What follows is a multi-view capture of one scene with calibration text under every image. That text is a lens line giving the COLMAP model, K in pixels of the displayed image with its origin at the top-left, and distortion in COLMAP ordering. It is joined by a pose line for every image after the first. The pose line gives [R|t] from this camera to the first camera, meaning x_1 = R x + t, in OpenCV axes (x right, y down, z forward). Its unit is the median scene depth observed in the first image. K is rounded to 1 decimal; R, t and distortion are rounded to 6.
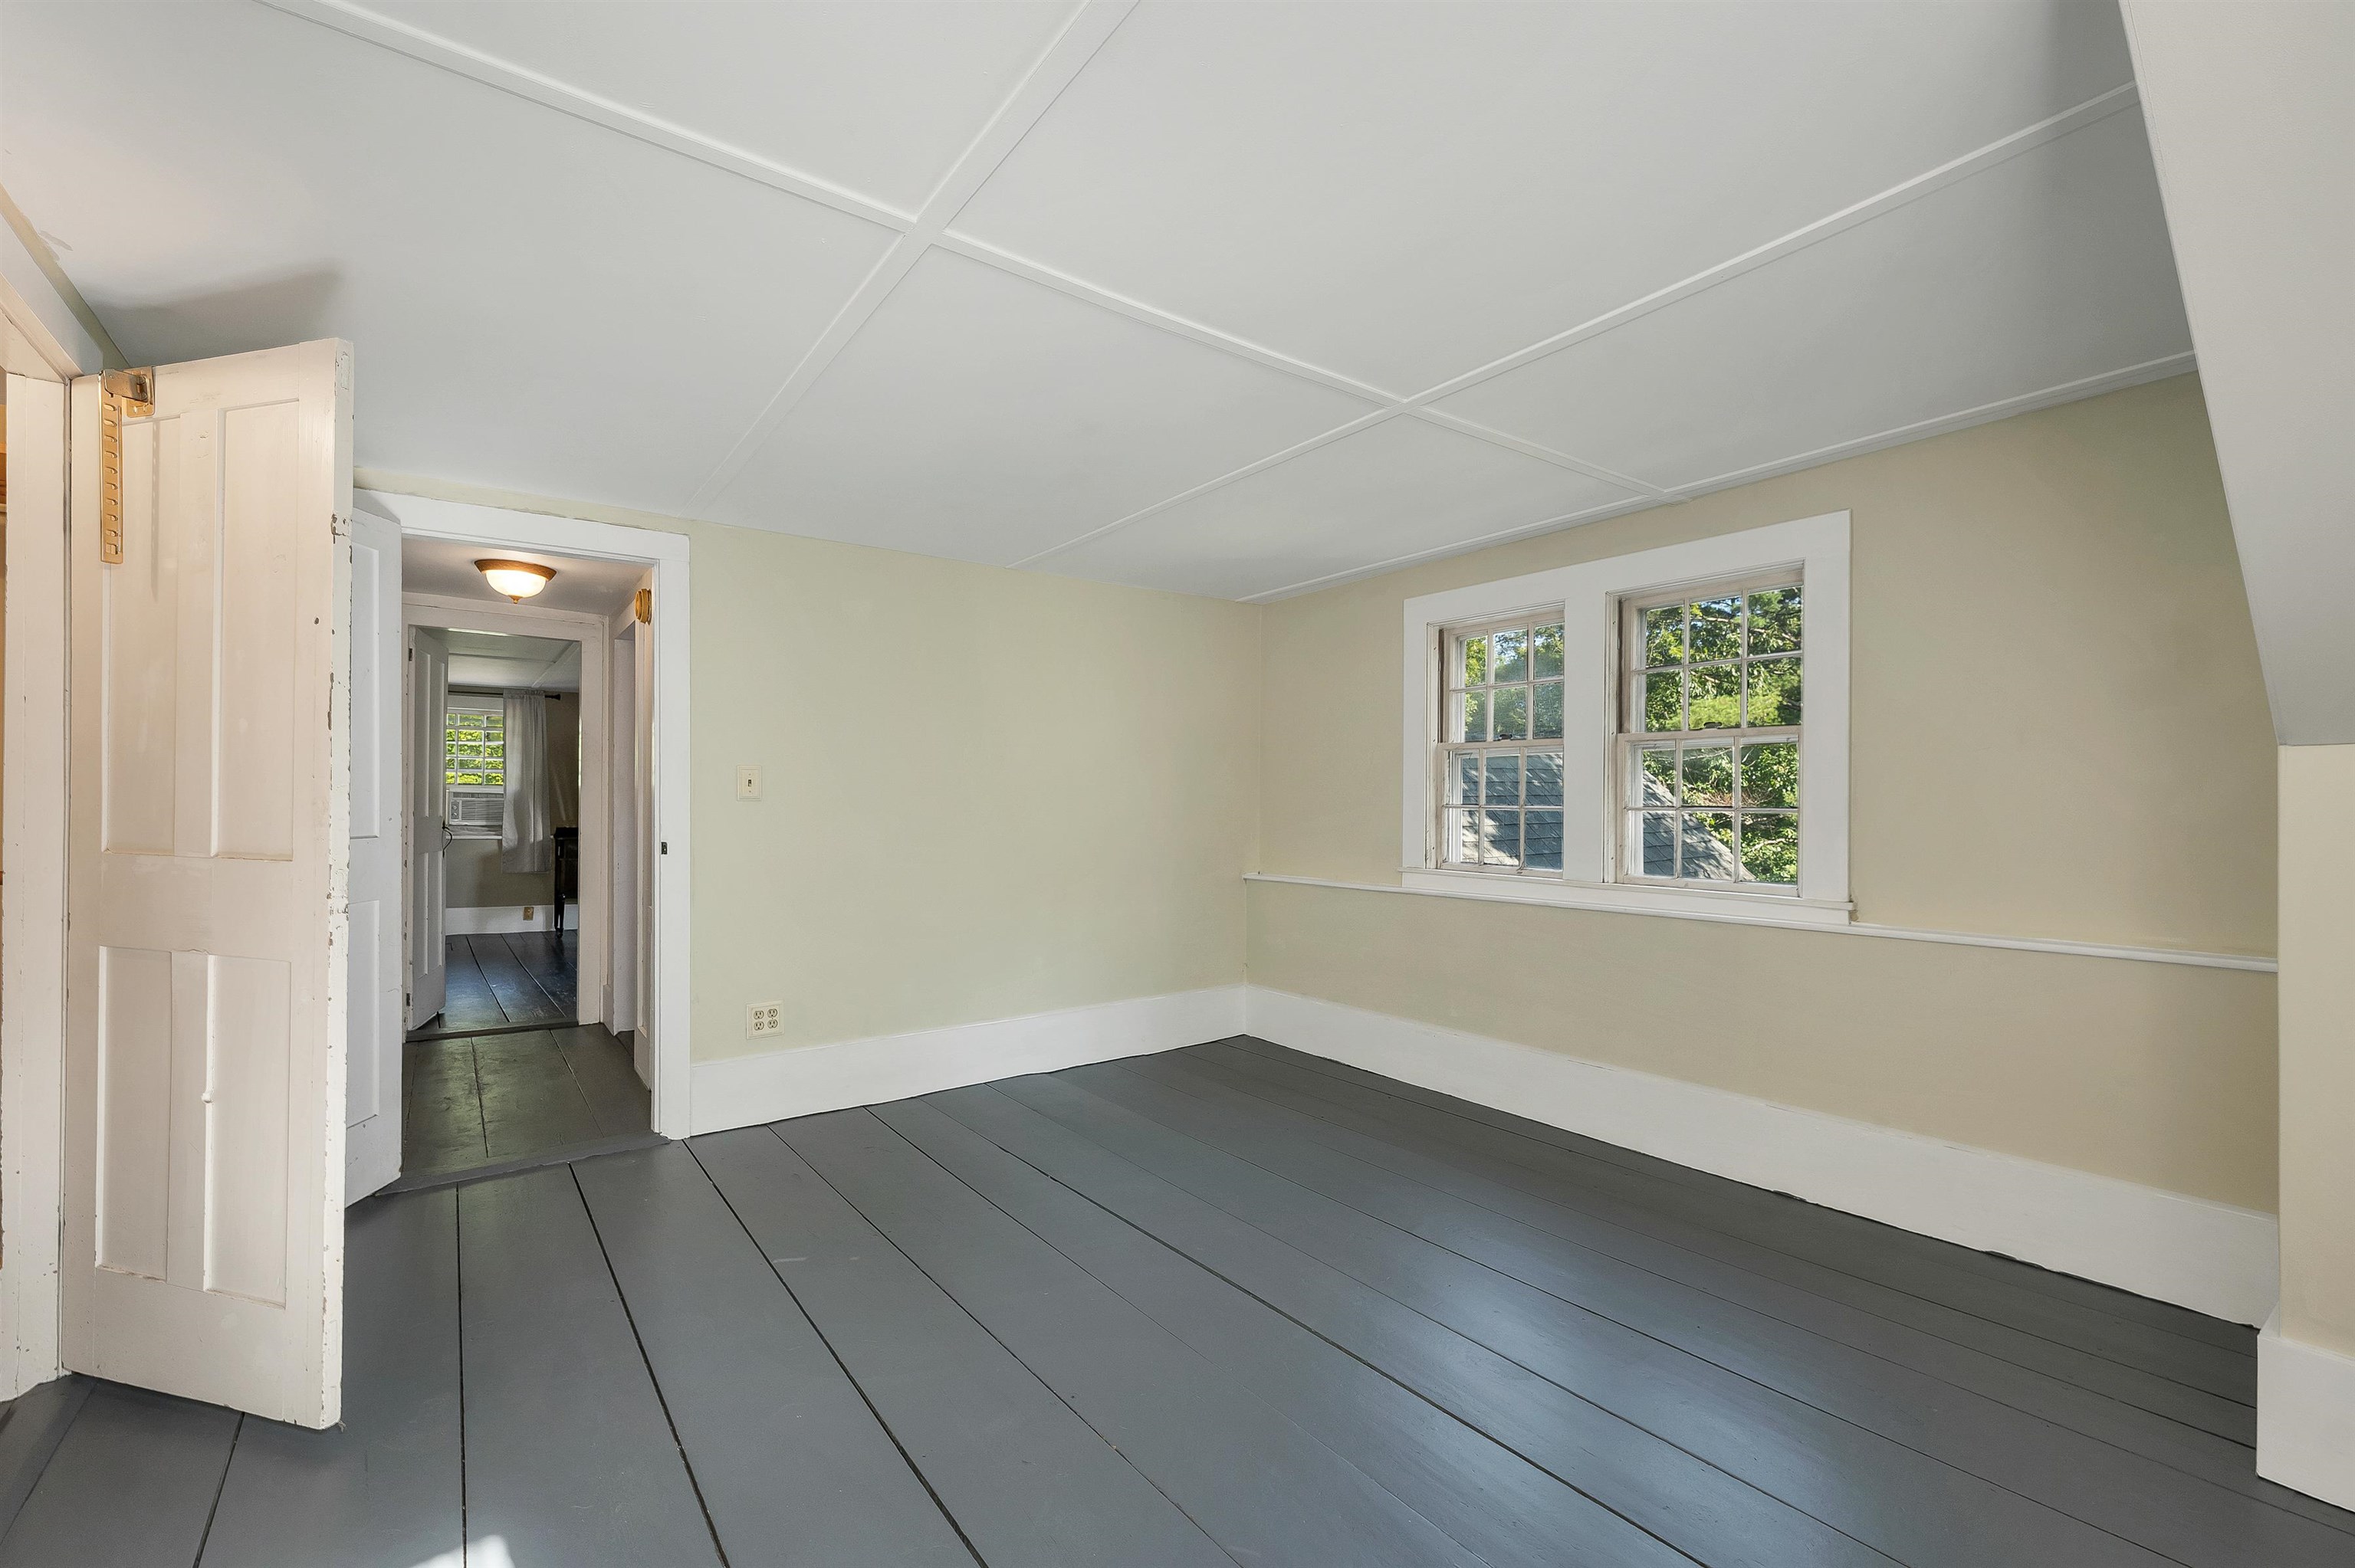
lens RADIAL K [[942.2, 0, 1169.9], [0, 942.2, 786.5], [0, 0, 1]] dist [-0.003885, -0.000169]
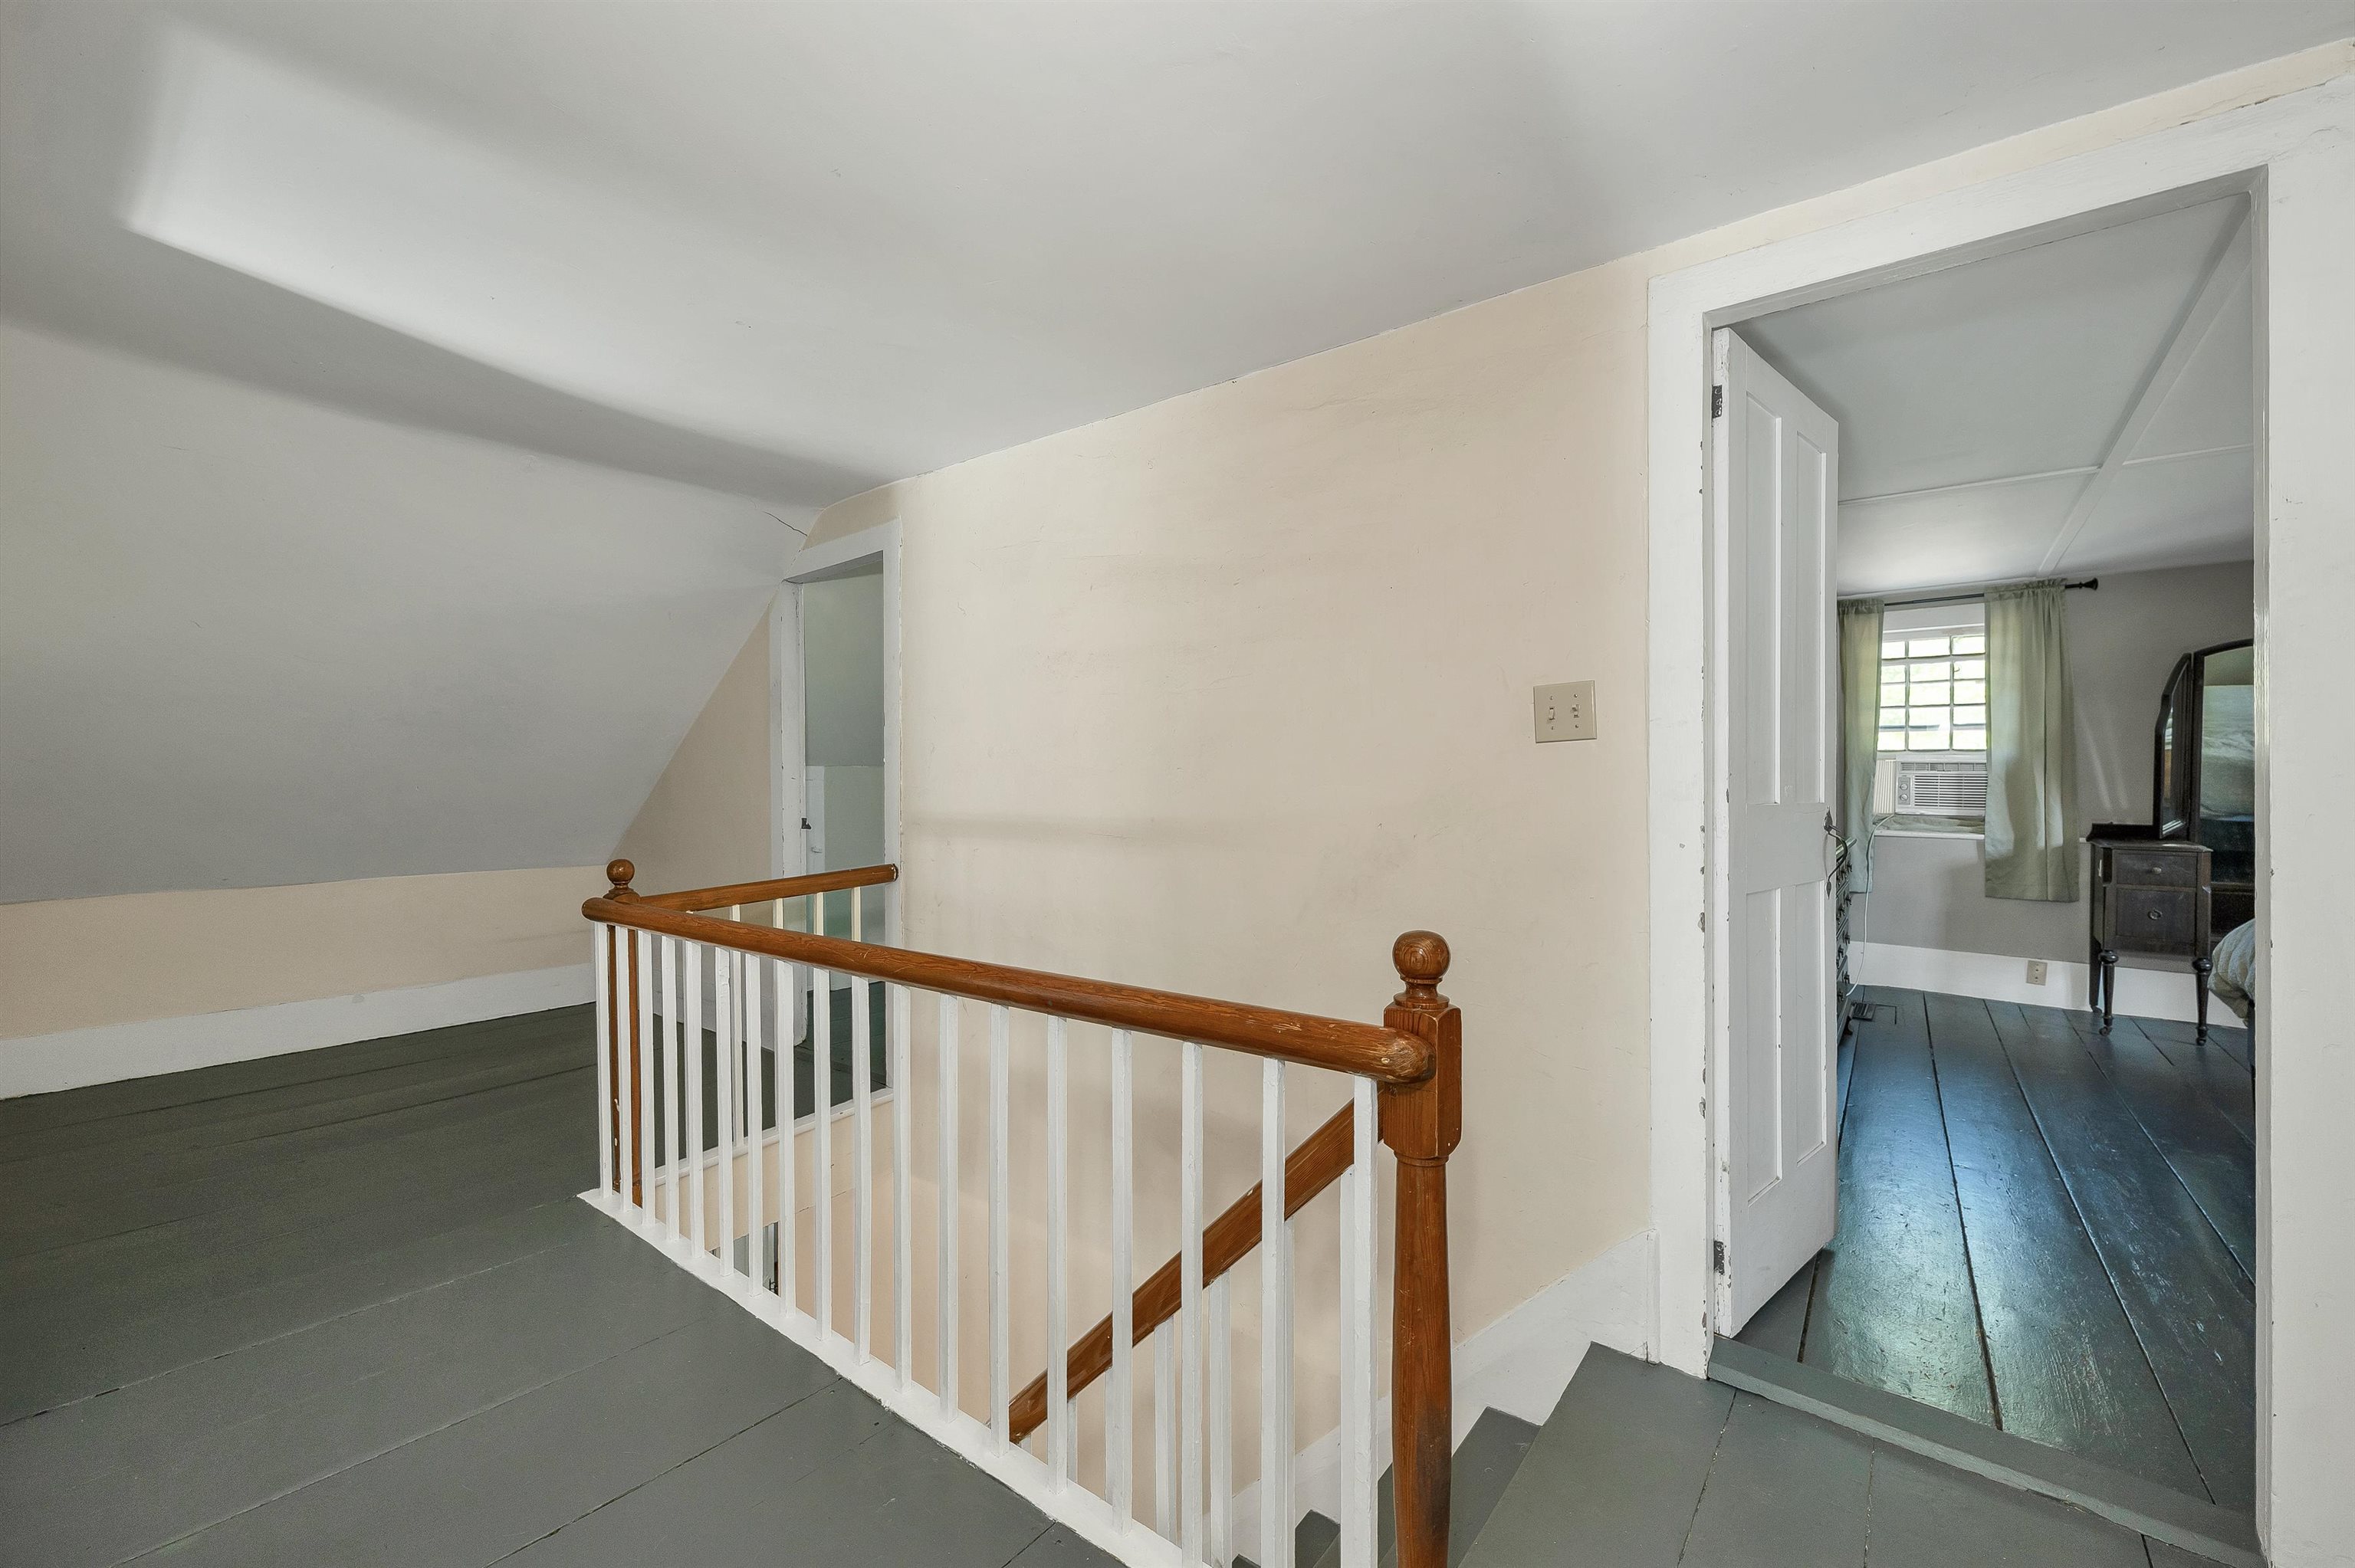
lens RADIAL K [[947.4, 0, 1171.5], [0, 947.4, 779.5], [0, 0, 1]] dist [0.000834, 0.000067]
pose [[0.236029, 0.000879, -0.971746, -0.251505], [0.013481, 0.999900, 0.004179, 0.008544], [0.971653, -0.014087, 0.235994, 0.362905]]
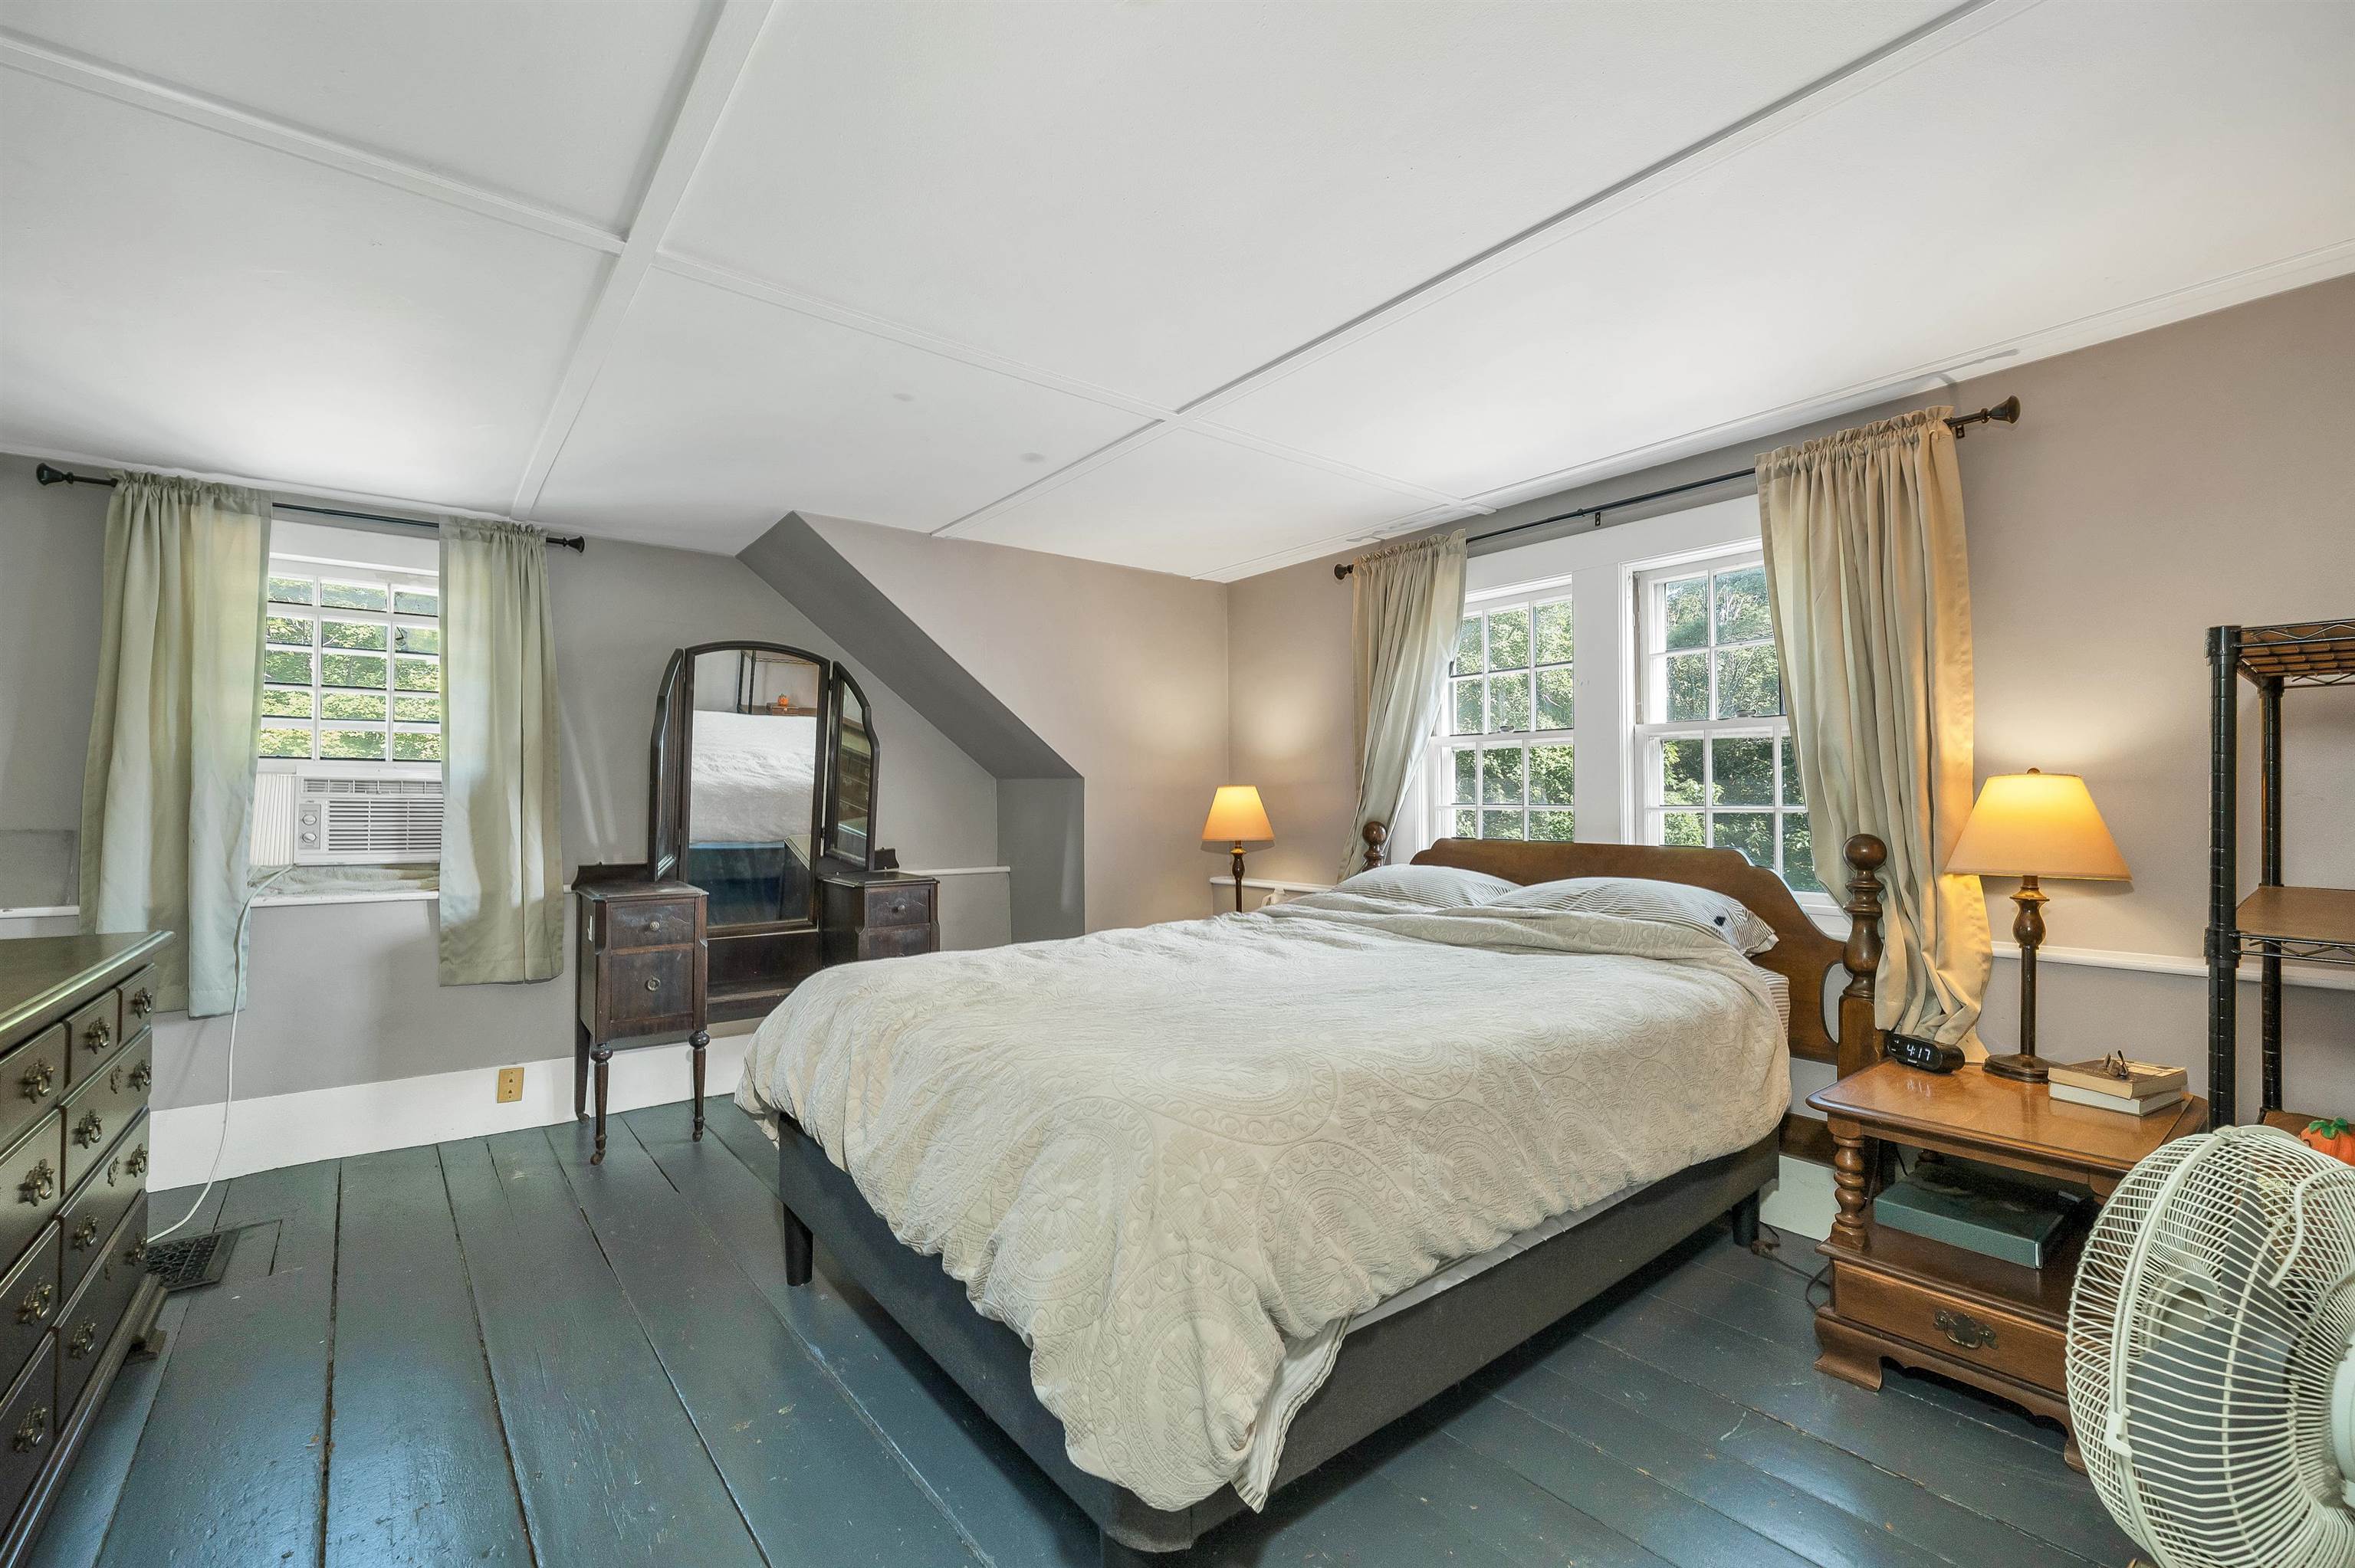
lens RADIAL K [[971.1, 0, 1180.8], [0, 971.1, 794.9], [0, 0, 1]] dist [0.004996, 0.000433]
pose [[0.999845, -0.004090, 0.017140, -0.411084], [0.003998, 0.999977, 0.005425, 0.012229], [-0.017162, -0.005356, 0.999838, 0.593359]]
